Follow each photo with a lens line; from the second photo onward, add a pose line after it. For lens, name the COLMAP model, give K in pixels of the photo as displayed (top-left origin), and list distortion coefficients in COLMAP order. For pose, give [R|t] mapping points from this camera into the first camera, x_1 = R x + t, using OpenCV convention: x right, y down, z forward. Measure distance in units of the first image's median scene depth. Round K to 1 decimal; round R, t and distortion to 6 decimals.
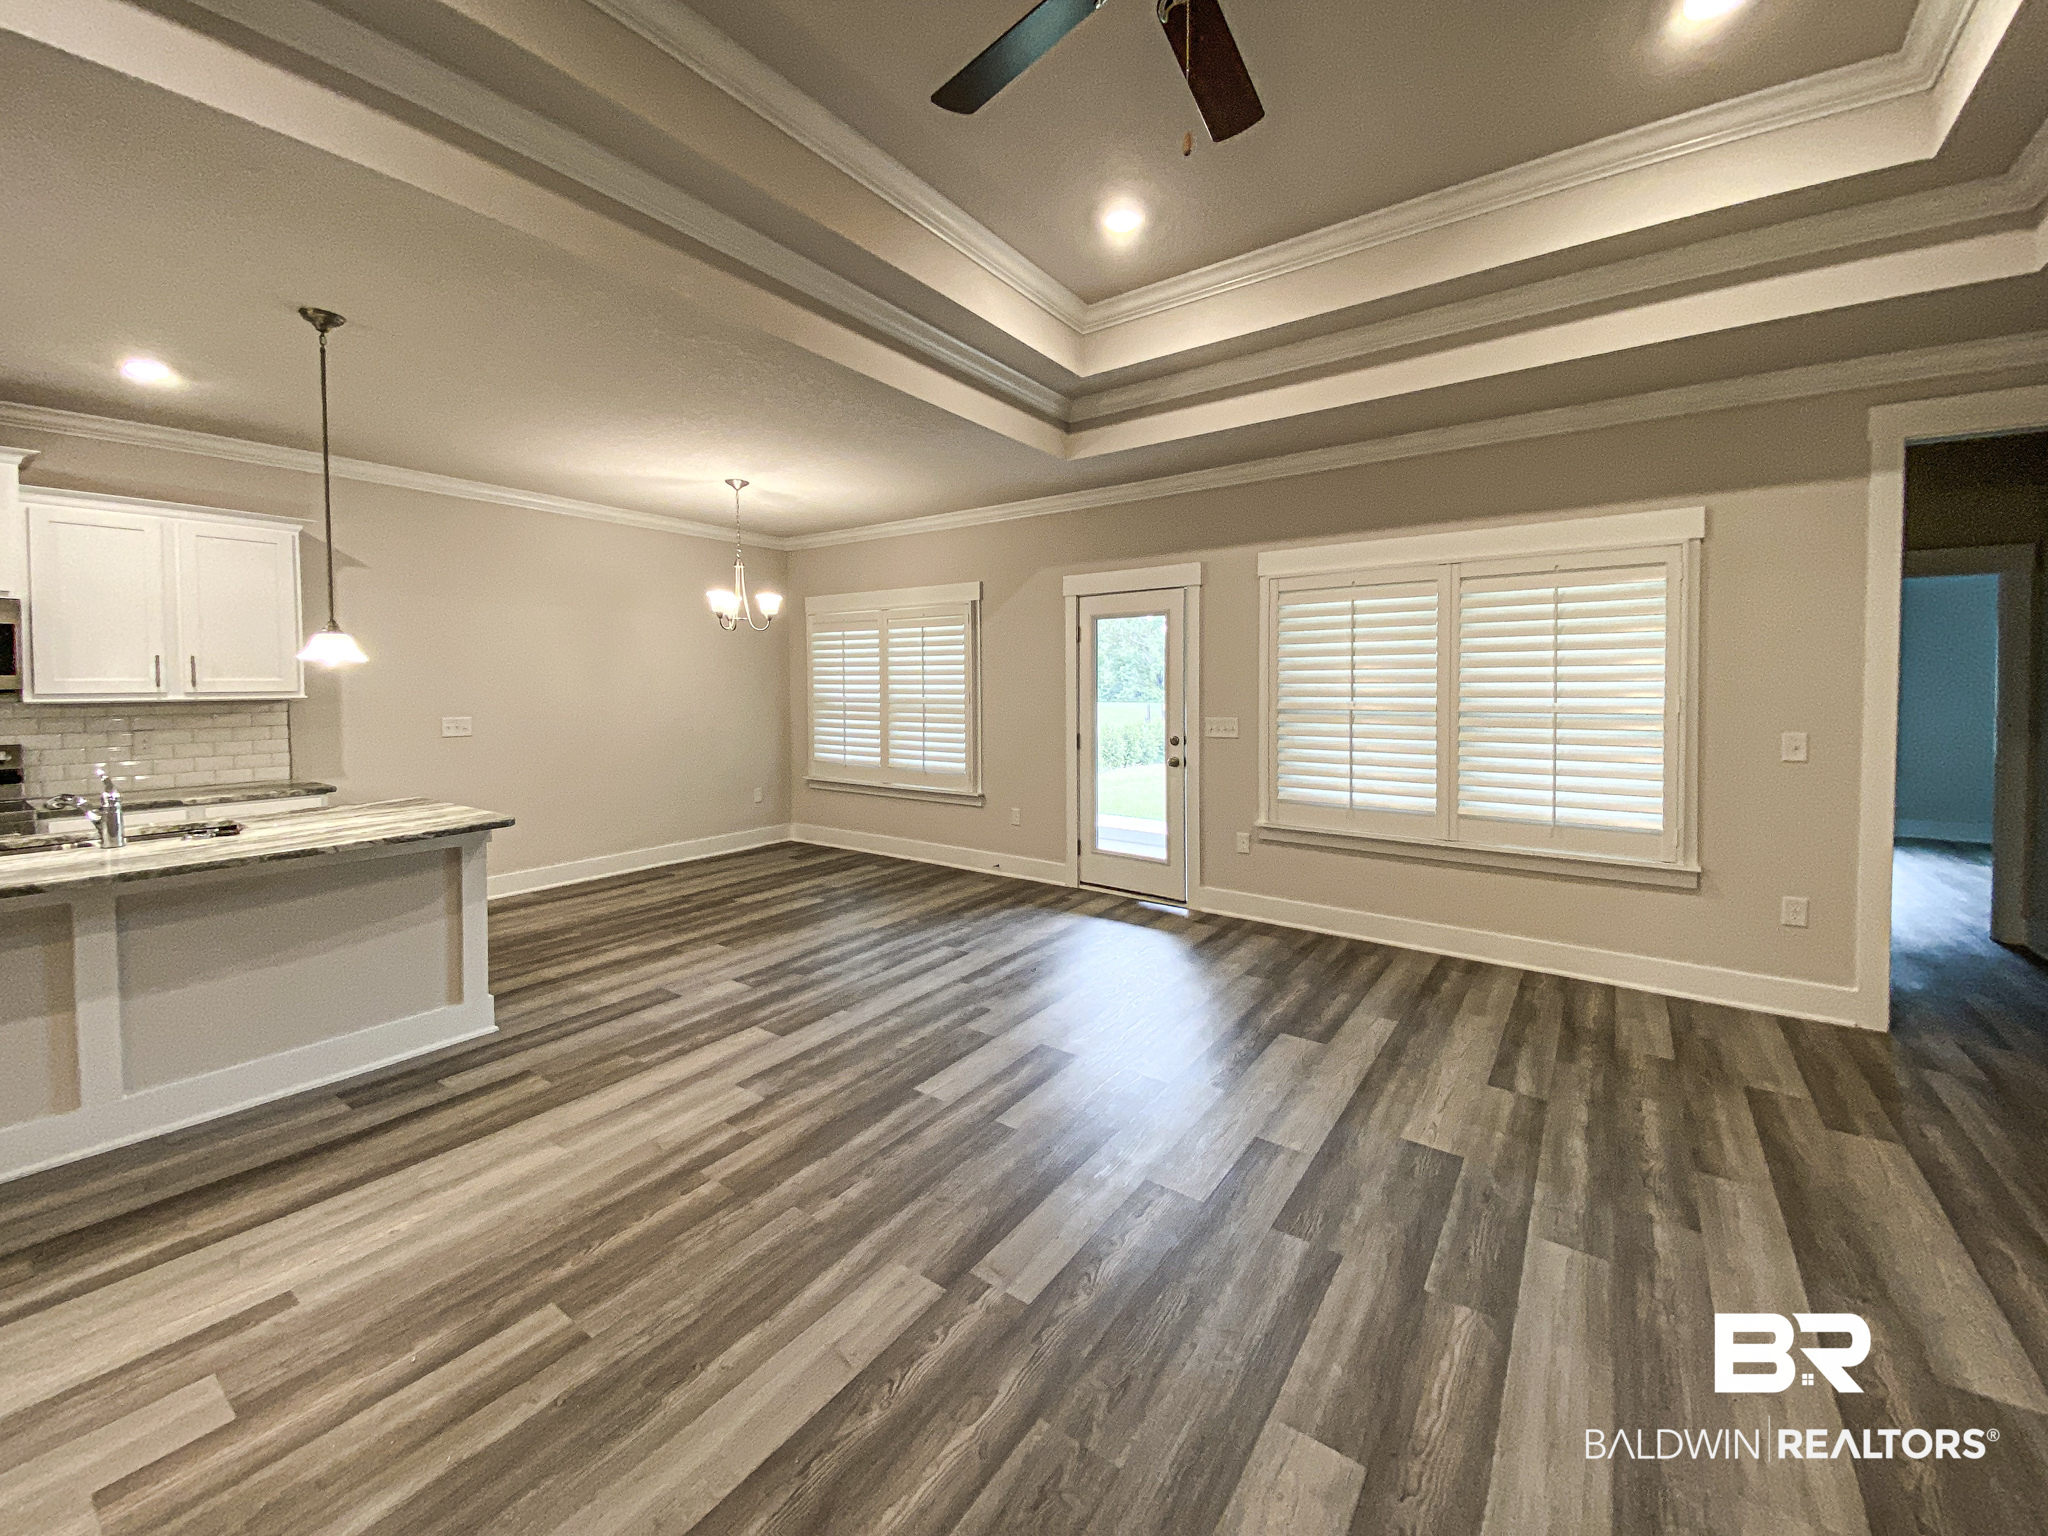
lens RADIAL K [[849.0, 0, 1006.9], [0, 849.0, 709.4], [0, 0, 1]] dist [-0.008279, -0.001776]
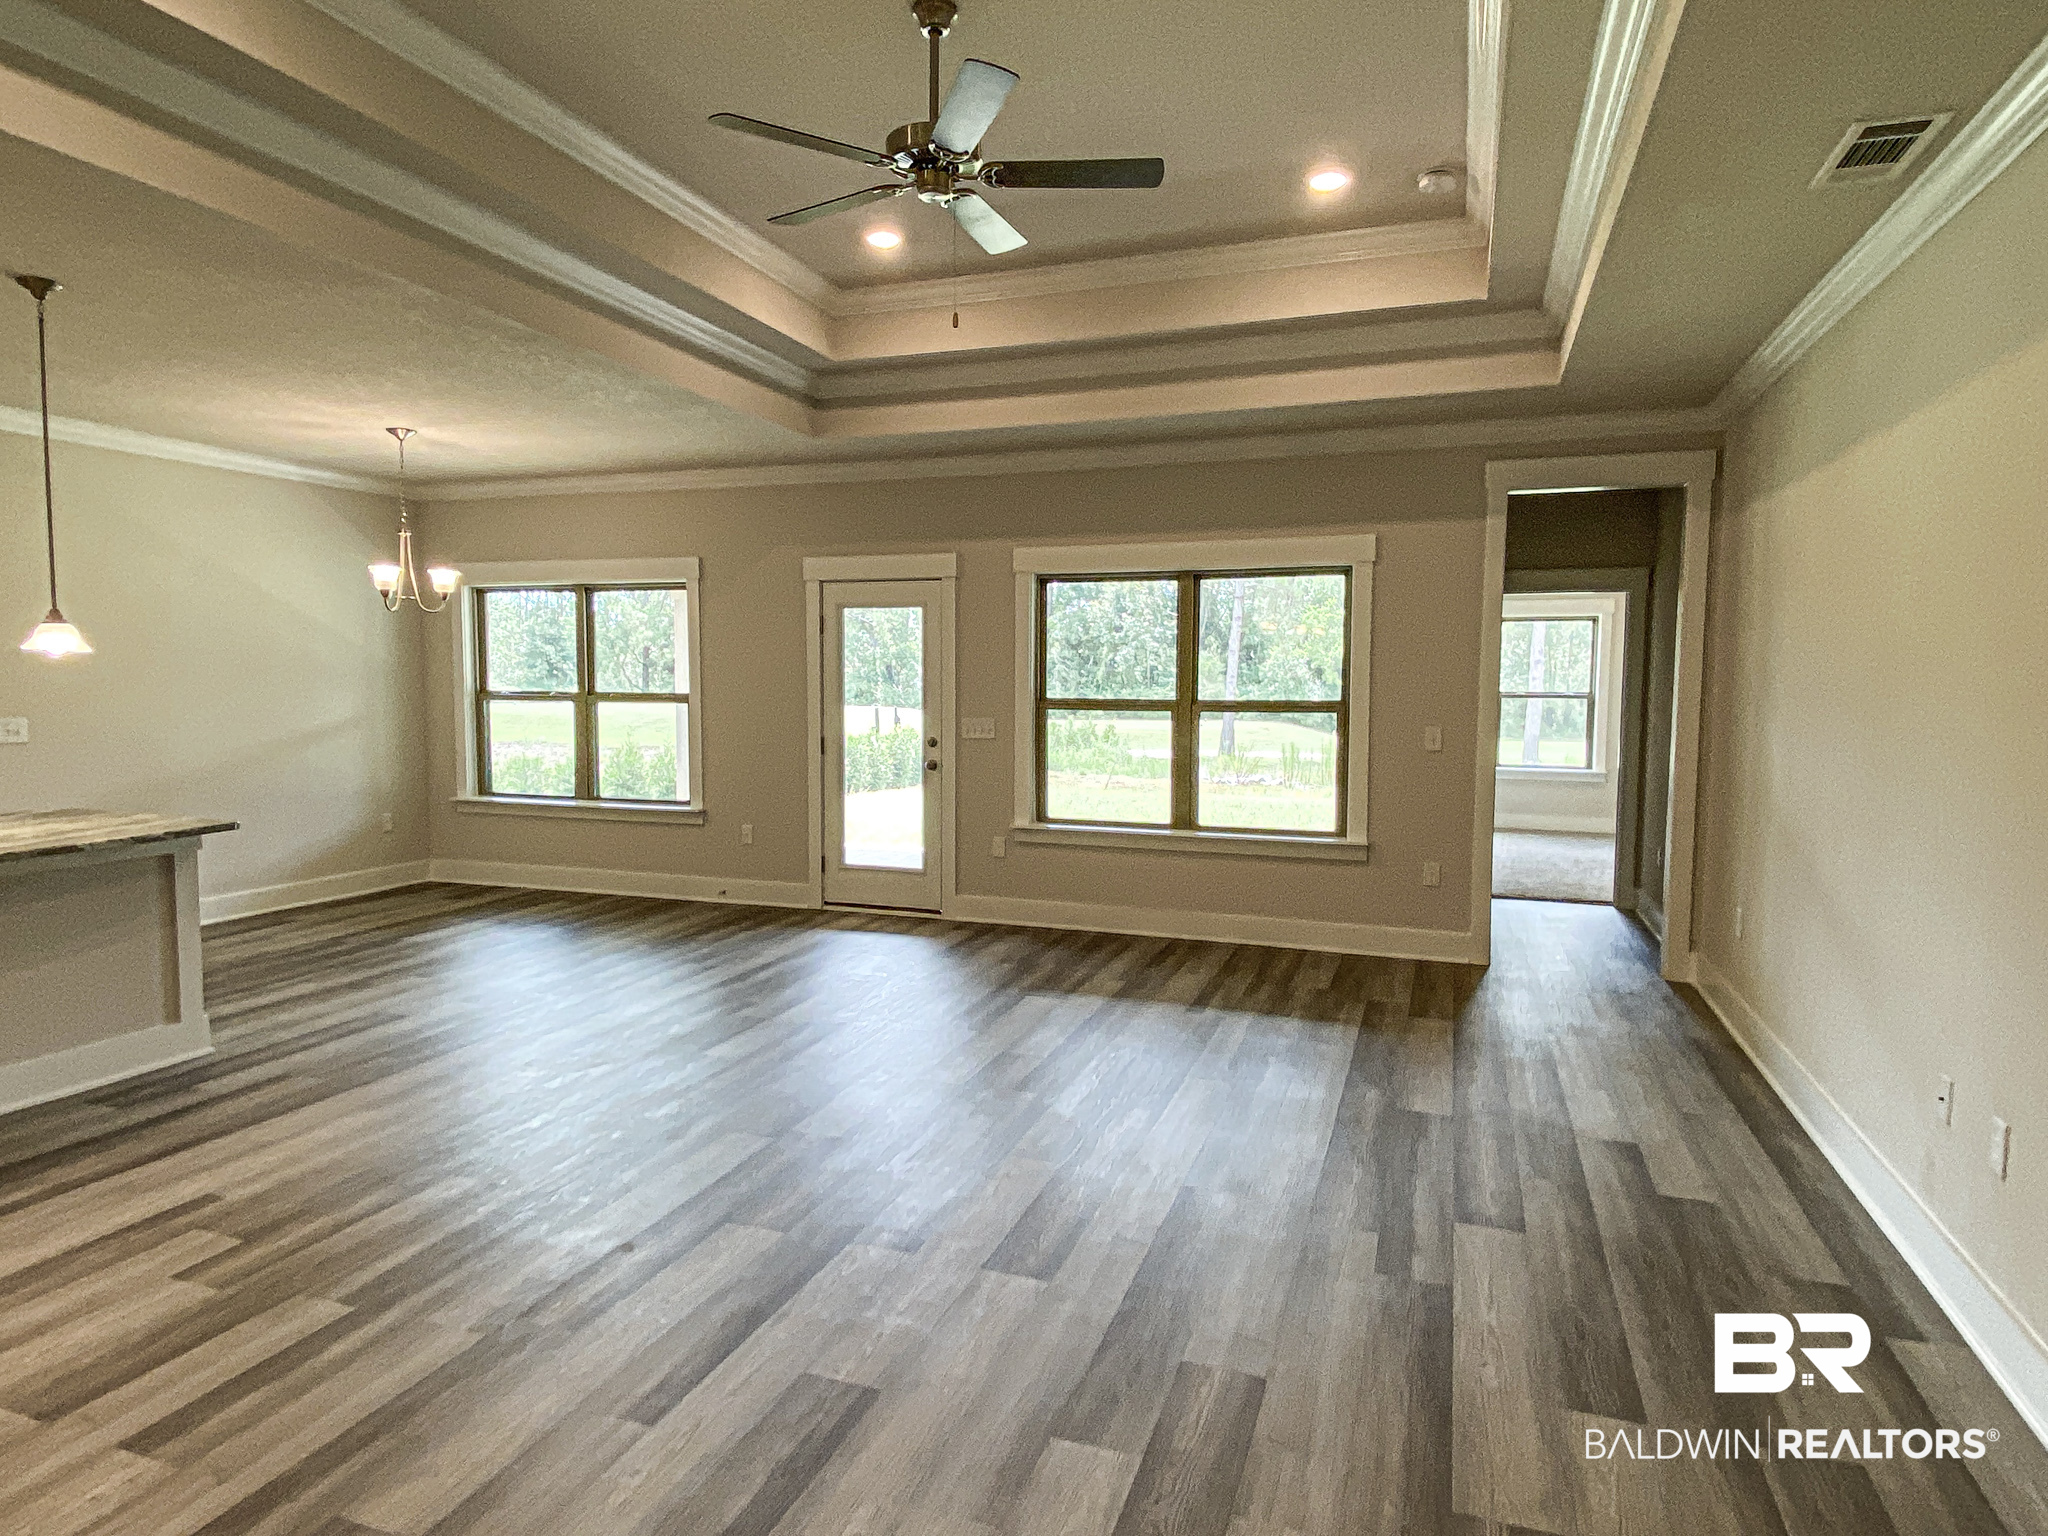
lens RADIAL K [[1192.6, 0, 1026.4], [0, 1192.6, 770.6], [0, 0, 1]] dist [0.051525, -0.000486]
pose [[0.959998, -0.011825, 0.279756, -0.090928], [-0.001892, 0.998811, 0.048712, 0.003482], [-0.280000, -0.047292, 0.958835, -0.391222]]
